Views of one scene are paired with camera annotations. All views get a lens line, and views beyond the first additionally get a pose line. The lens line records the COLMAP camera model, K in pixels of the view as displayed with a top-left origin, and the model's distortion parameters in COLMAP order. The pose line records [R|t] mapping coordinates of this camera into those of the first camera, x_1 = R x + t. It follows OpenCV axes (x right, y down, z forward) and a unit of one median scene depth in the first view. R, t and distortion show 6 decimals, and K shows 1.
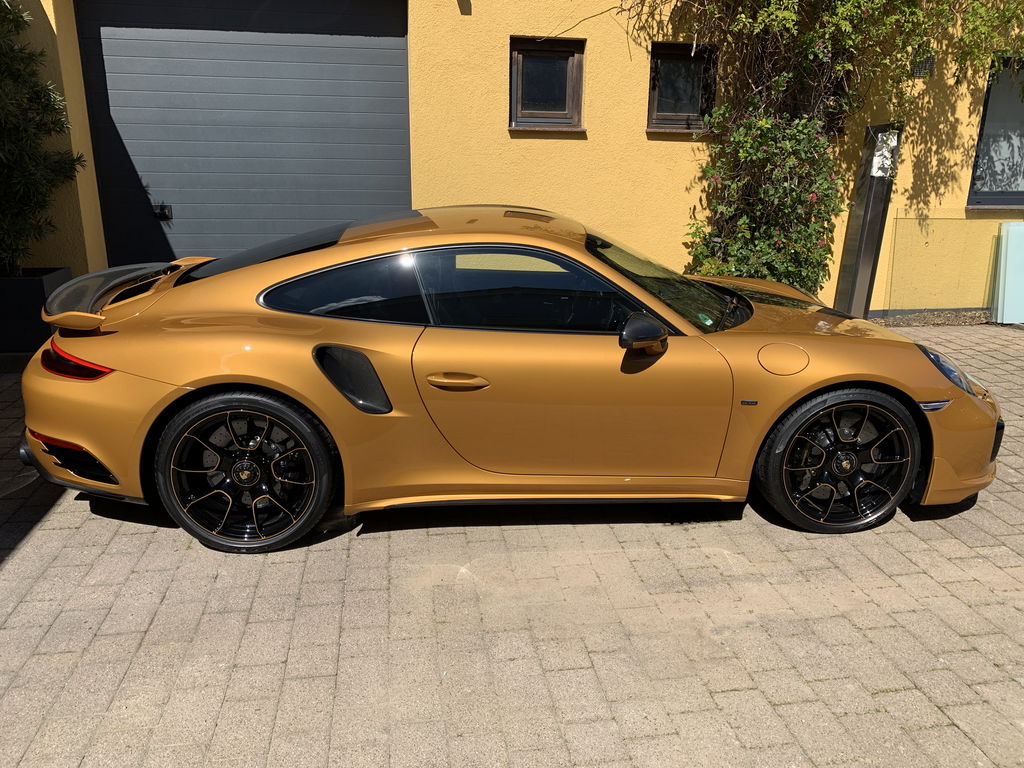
lens RADIAL K [[792.1, 0, 512.6], [0, 792.1, 368.1], [0, 0, 1]] dist [0.012349, -0.003171]
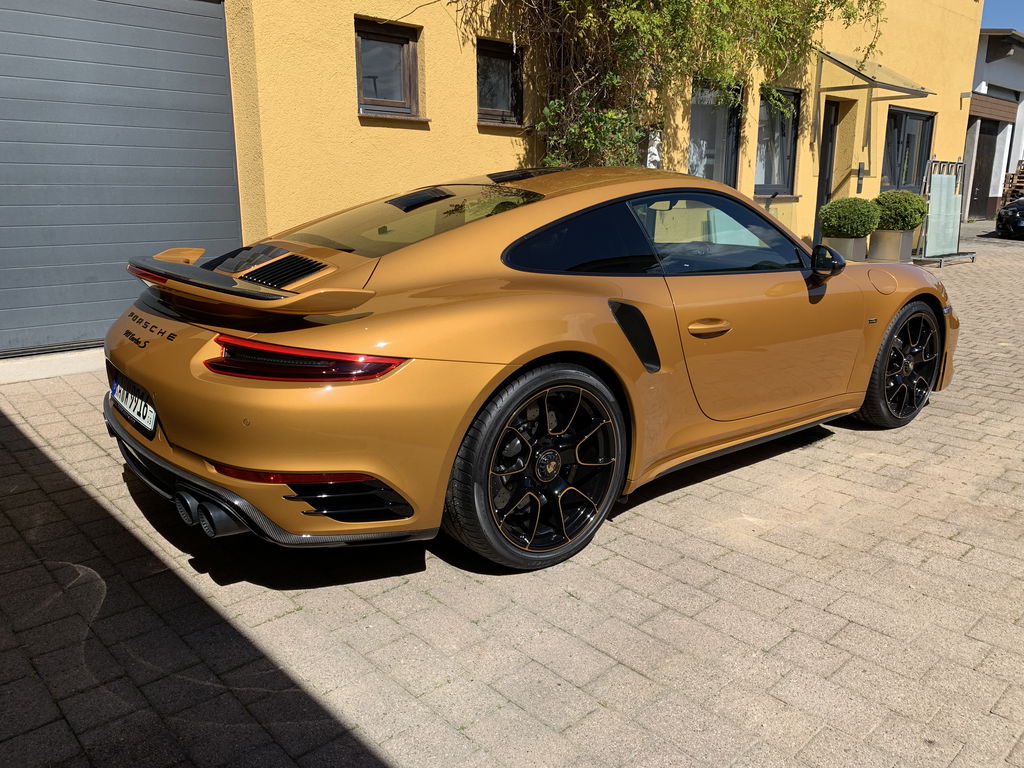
lens RADIAL K [[799.3, 0, 509.1], [0, 799.3, 364.2], [0, 0, 1]] dist [0.004318, 0.005585]
pose [[0.825707, -0.133415, 0.548095, -0.724741], [0.163654, 0.986497, -0.006416, 0.025962], [-0.539838, 0.094995, 0.836392, 0.295710]]
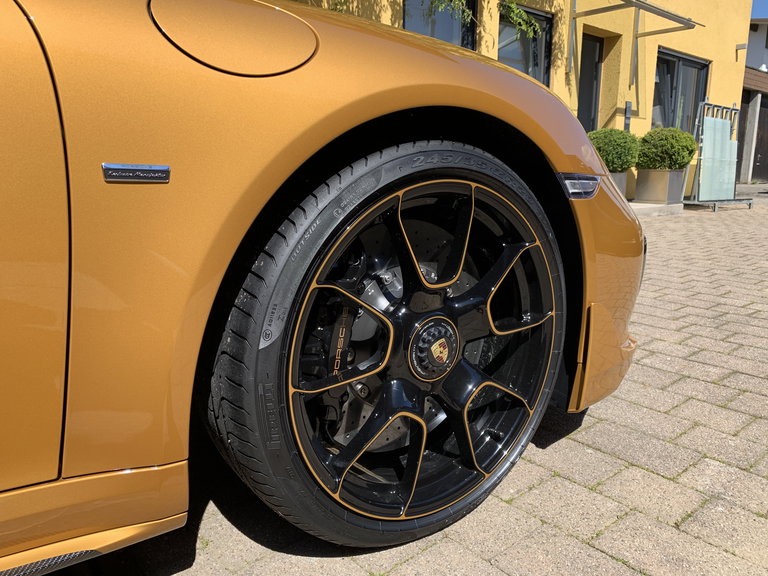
lens RADIAL K [[594.1, 0, 384.4], [0, 594.1, 276.1], [0, 0, 1]] dist [0.012349, -0.003171]
pose [[0.848875, -0.099344, 0.519175, 0.242809], [0.149296, 0.987251, -0.055197, 0.094060], [-0.507072, 0.124366, 0.852884, 0.734945]]
